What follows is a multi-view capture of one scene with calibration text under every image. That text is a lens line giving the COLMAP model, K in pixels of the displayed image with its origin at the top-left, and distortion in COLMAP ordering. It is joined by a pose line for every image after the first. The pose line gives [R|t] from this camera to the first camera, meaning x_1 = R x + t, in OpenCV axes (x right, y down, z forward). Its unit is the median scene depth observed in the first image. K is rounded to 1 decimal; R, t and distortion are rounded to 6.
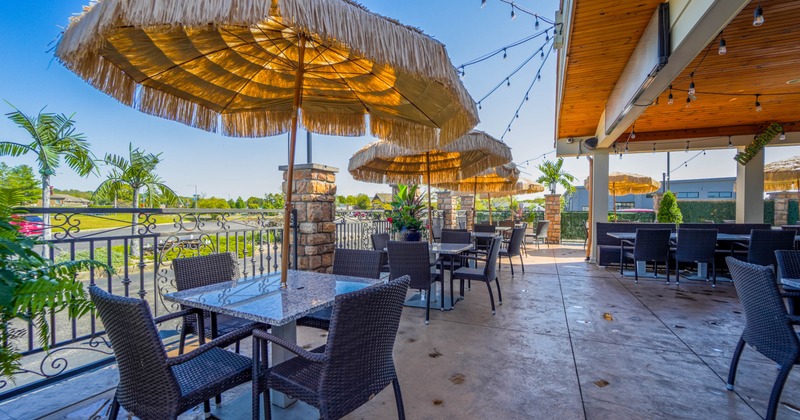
lens RADIAL K [[317.2, 0, 400.0], [0, 317.2, 210.0], [0, 0, 1]] dist [-0.001459, -0.000219]
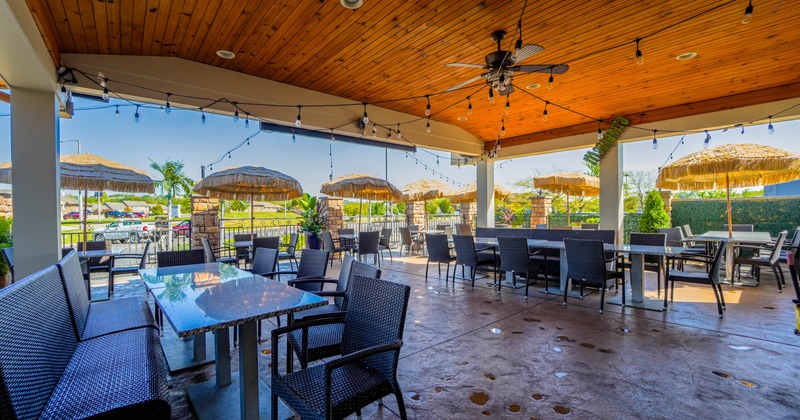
lens RADIAL K [[329.0, 0, 400.0], [0, 329.0, 210.0], [0, 0, 1]] dist [0.000490, 0.000026]
pose [[0.901593, -0.016875, -0.432255, 0.989319], [0.014928, 0.999857, -0.007897, -0.014887], [0.432327, 0.000667, 0.901717, -0.089746]]
